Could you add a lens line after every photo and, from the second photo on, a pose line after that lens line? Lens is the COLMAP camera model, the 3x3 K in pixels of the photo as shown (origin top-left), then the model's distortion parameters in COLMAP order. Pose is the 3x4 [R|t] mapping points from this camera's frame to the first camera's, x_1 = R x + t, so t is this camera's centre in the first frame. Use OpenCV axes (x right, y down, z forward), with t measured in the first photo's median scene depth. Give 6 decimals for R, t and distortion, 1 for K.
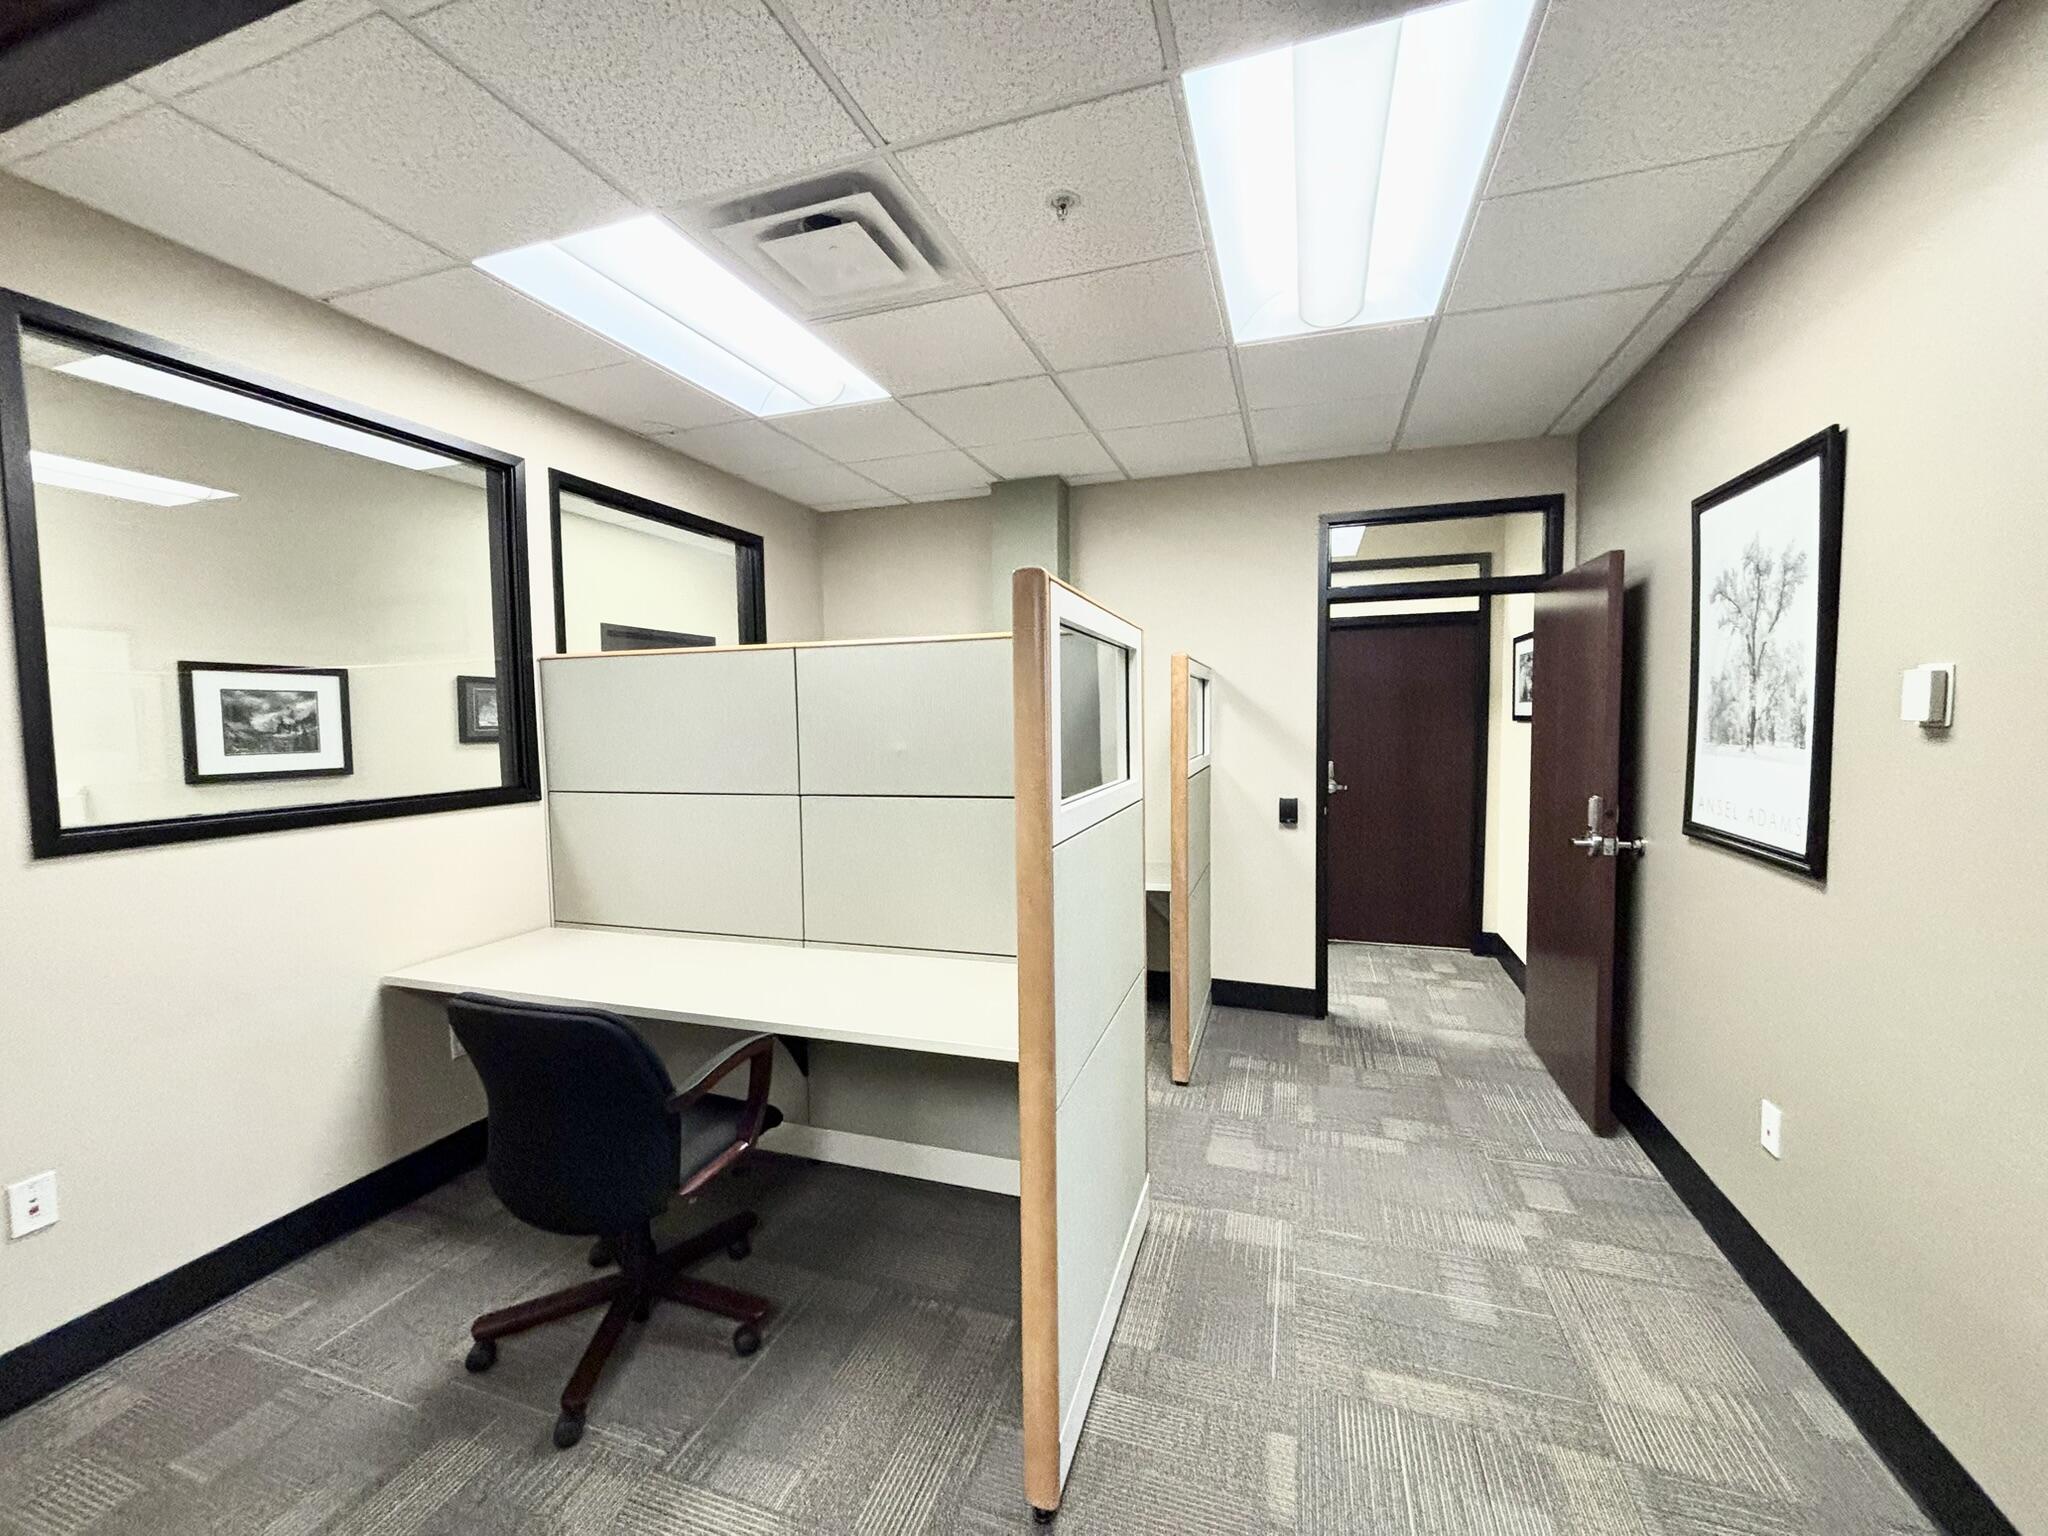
lens RADIAL K [[827.3, 0, 1019.0], [0, 827.3, 764.8], [0, 0, 1]] dist [-0.000643, 0.000246]
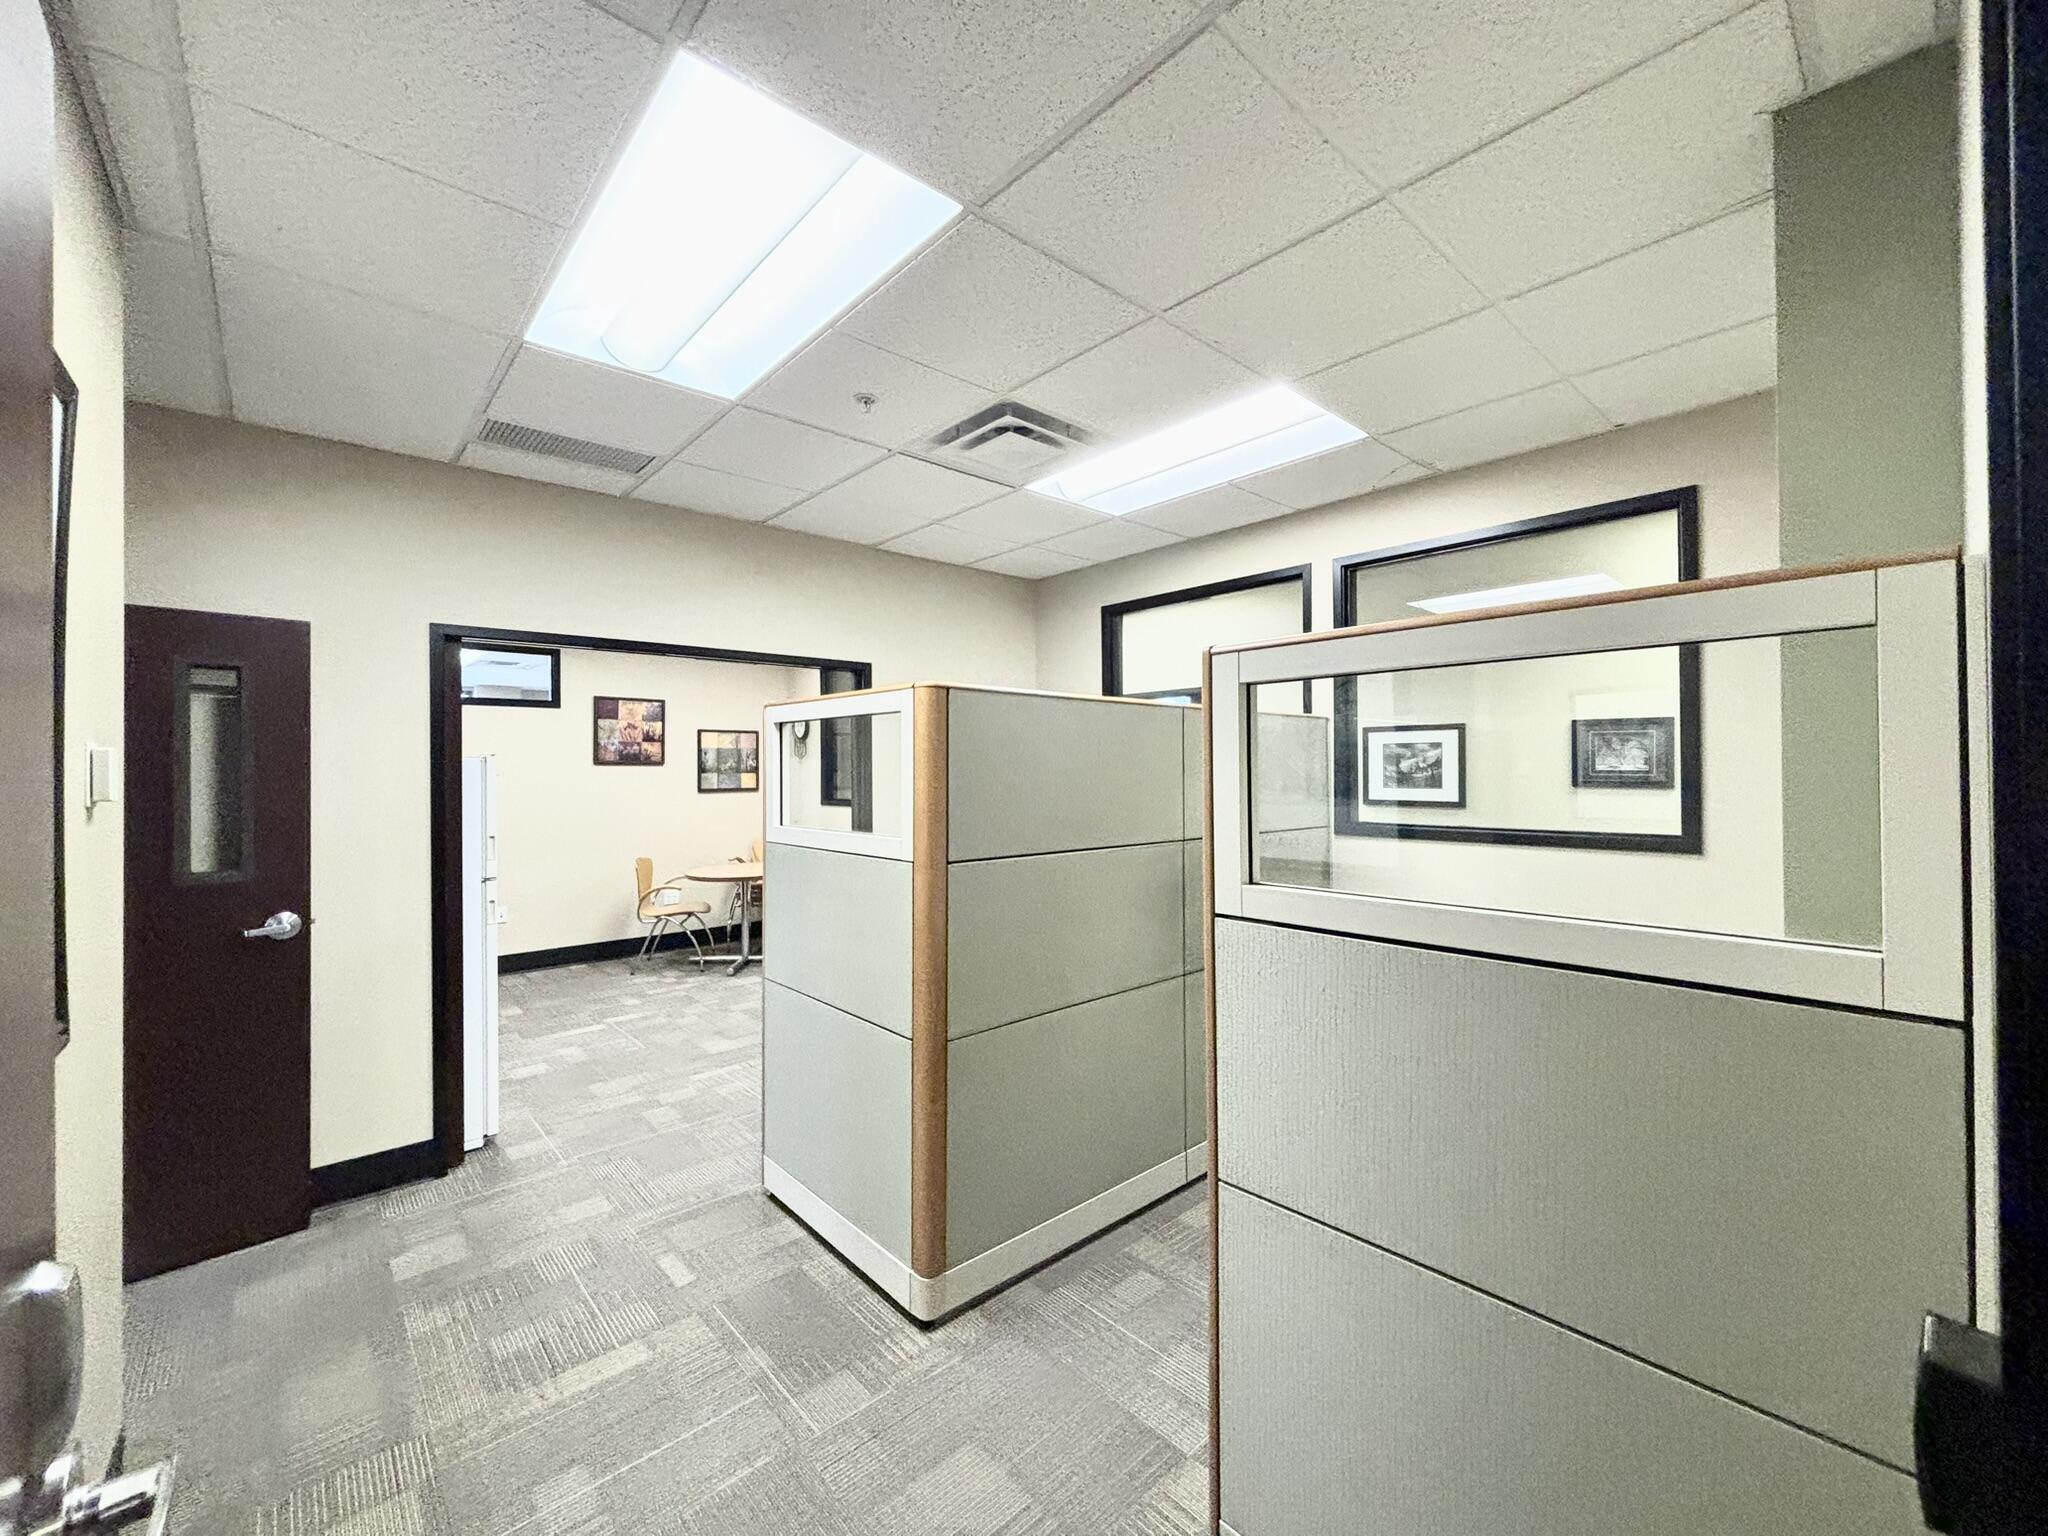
lens RADIAL K [[827.3, 0, 1019.0], [0, 827.3, 764.8], [0, 0, 1]] dist [-0.000643, 0.000246]
pose [[-0.497234, 0.007516, -0.867584, 0.647172], [-0.038970, 0.998760, 0.030987, -0.069834], [0.866741, 0.049218, -0.496325, 1.108626]]
